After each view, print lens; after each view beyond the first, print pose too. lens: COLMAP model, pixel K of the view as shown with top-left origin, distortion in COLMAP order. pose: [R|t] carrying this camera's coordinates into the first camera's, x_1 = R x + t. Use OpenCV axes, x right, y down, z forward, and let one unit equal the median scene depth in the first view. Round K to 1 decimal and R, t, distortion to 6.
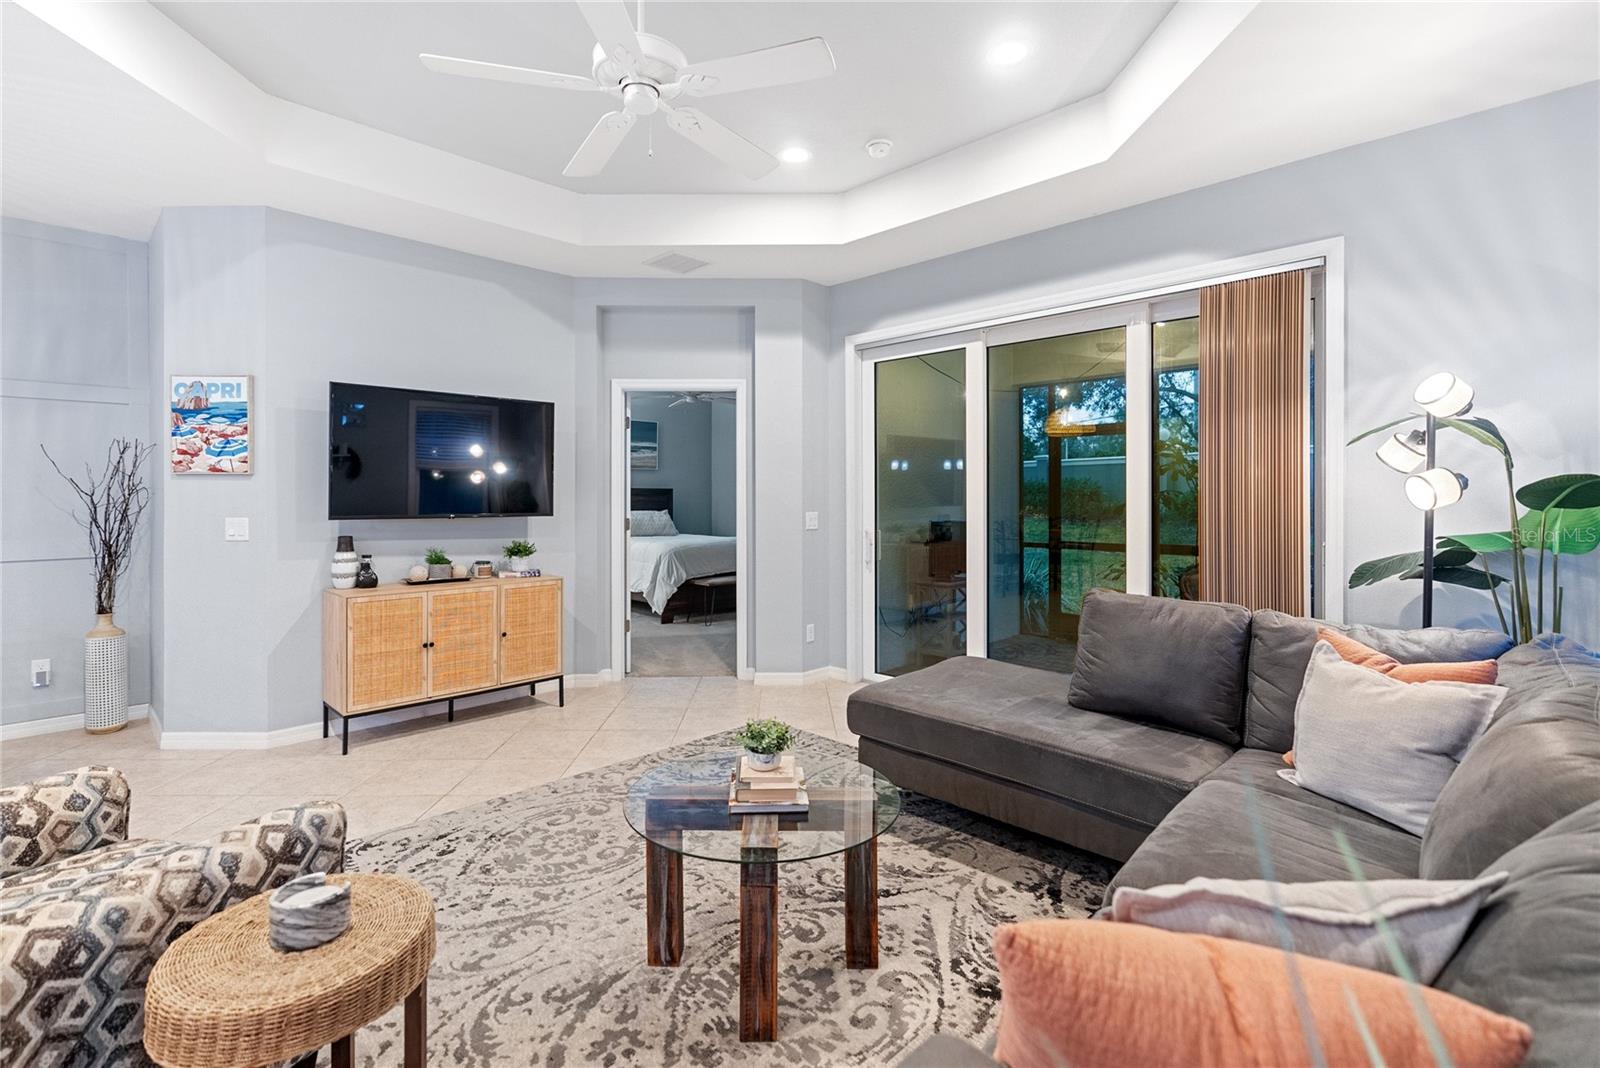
lens RADIAL K [[736.0, 0, 802.0], [0, 736.0, 492.8], [0, 0, 1]] dist [-0.003469, 0.000044]
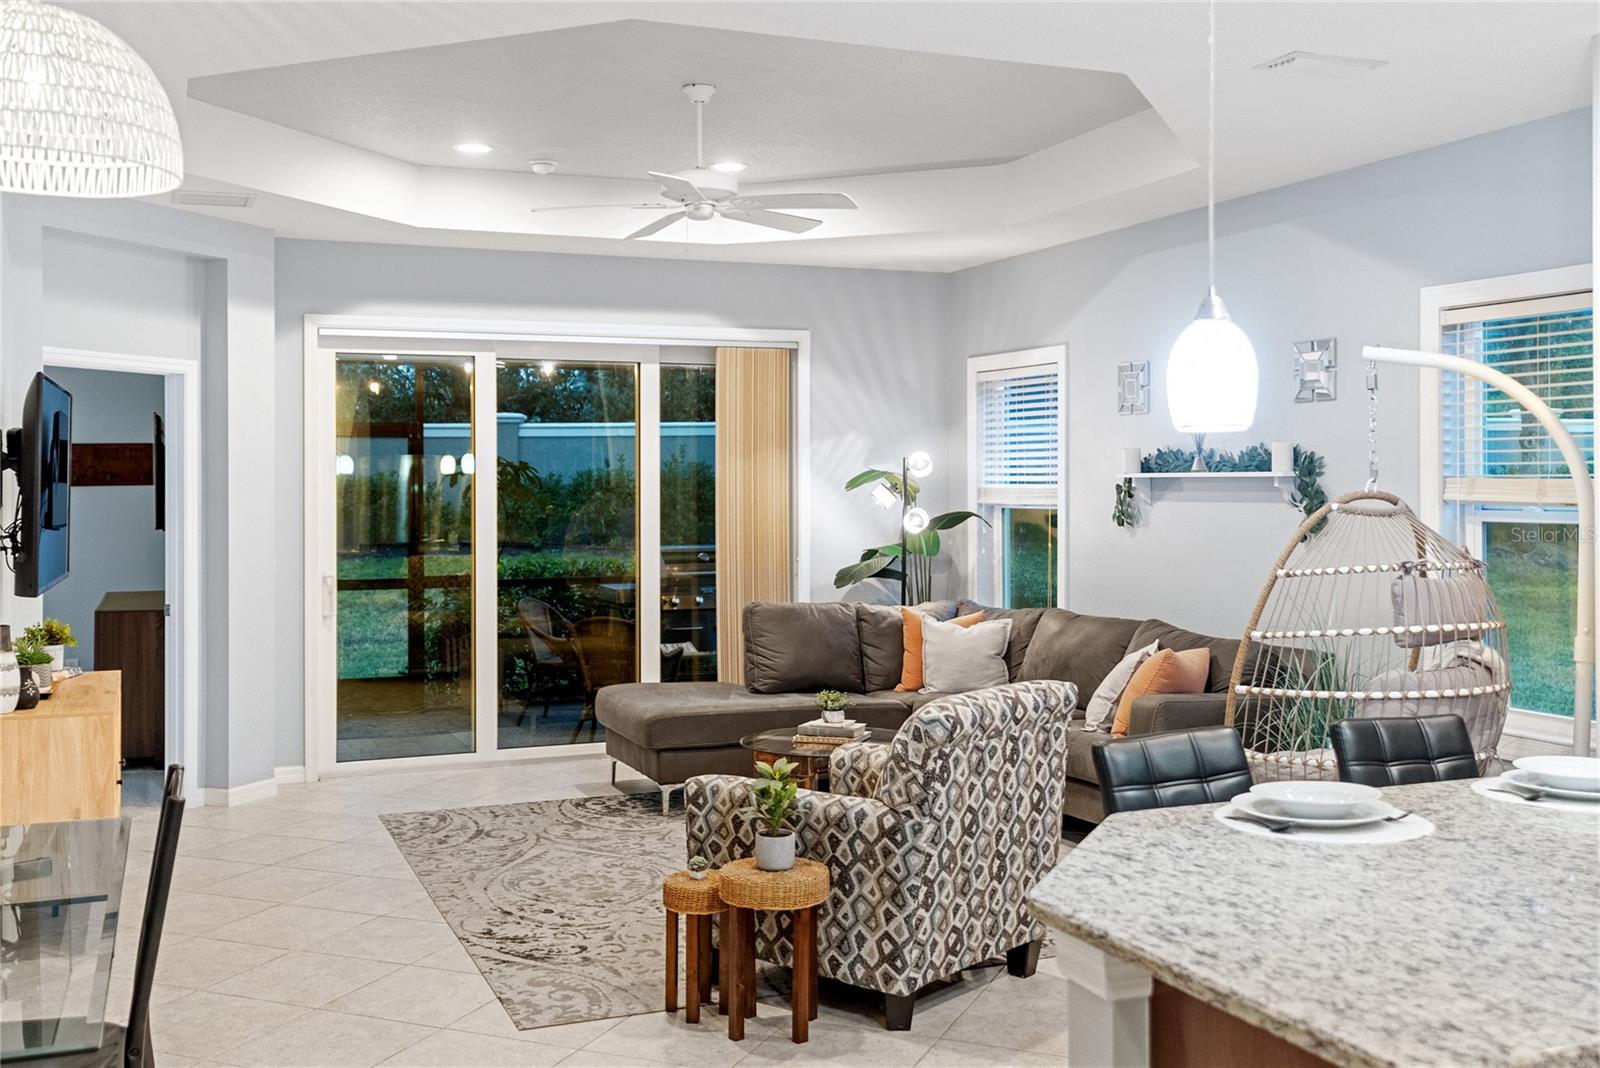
lens RADIAL K [[1574.9, 0, 795.9], [0, 1574.9, 484.8], [0, 0, 1]] dist [0.005449, 0.010462]
pose [[0.396960, -0.001456, 0.917835, -1.595398], [0.003713, 0.999993, -0.000020, -0.054939], [-0.917828, 0.003416, 0.396963, -0.101902]]
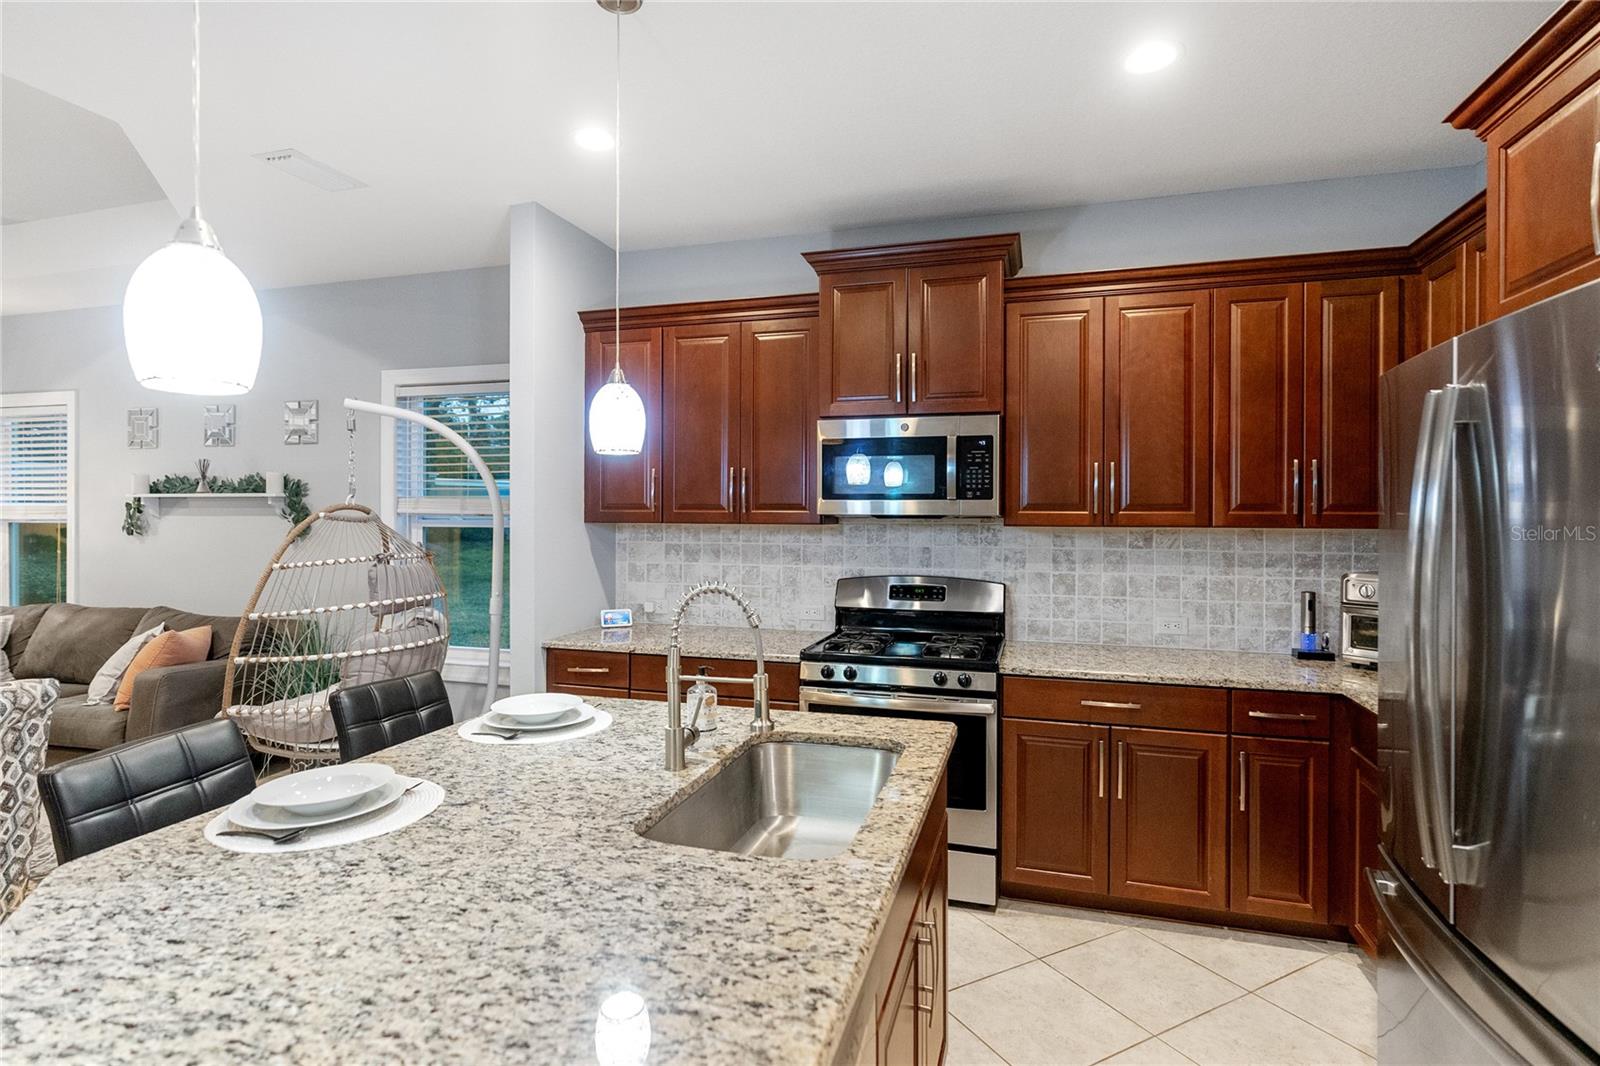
lens RADIAL K [[807.4, 0, 801.4], [0, 807.4, 518.0], [0, 0, 1]] dist [-0.001054, 0.000964]
pose [[-0.457038, -0.005096, 0.889432, -1.245782], [-0.001831, 0.999987, 0.004789, -0.036202], [-0.889445, 0.000560, -0.457042, -0.055329]]
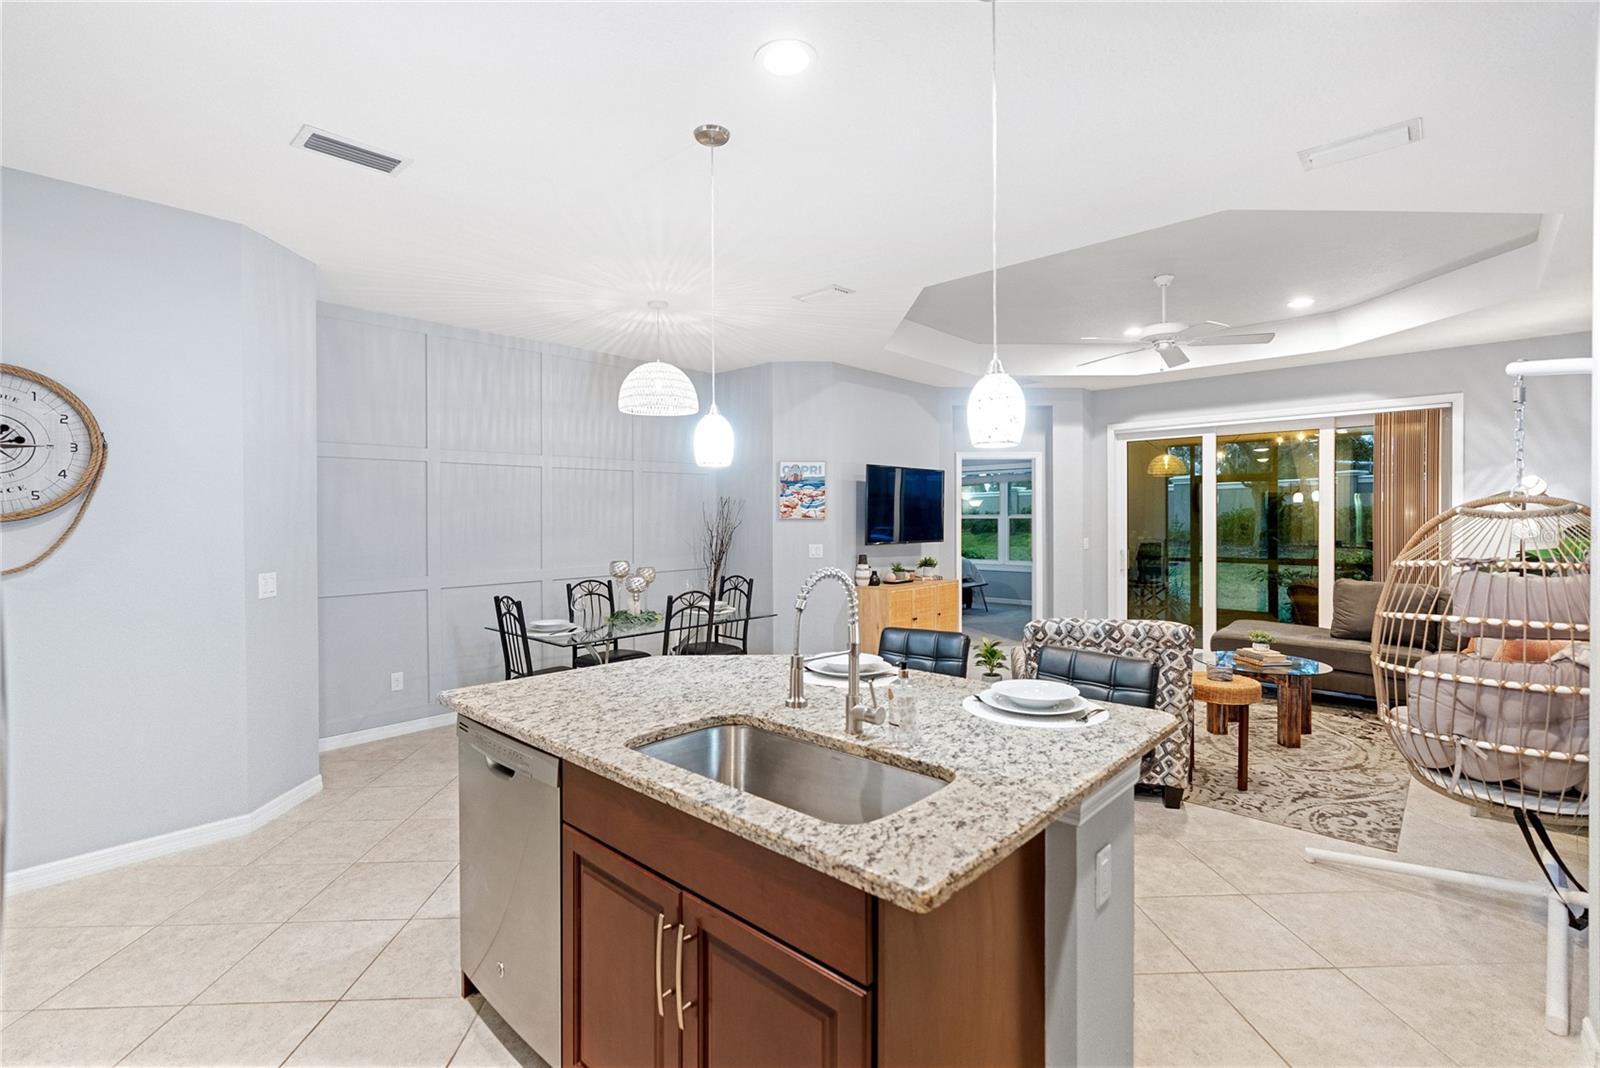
lens RADIAL K [[732.4, 0, 799.2], [0, 732.4, 522.2], [0, 0, 1]] dist [0.000972, 0.000423]
pose [[0.999650, -0.002478, 0.026339, -0.838776], [0.002286, 0.999971, 0.007299, -0.029446], [-0.026357, -0.007236, 0.999626, -0.691900]]
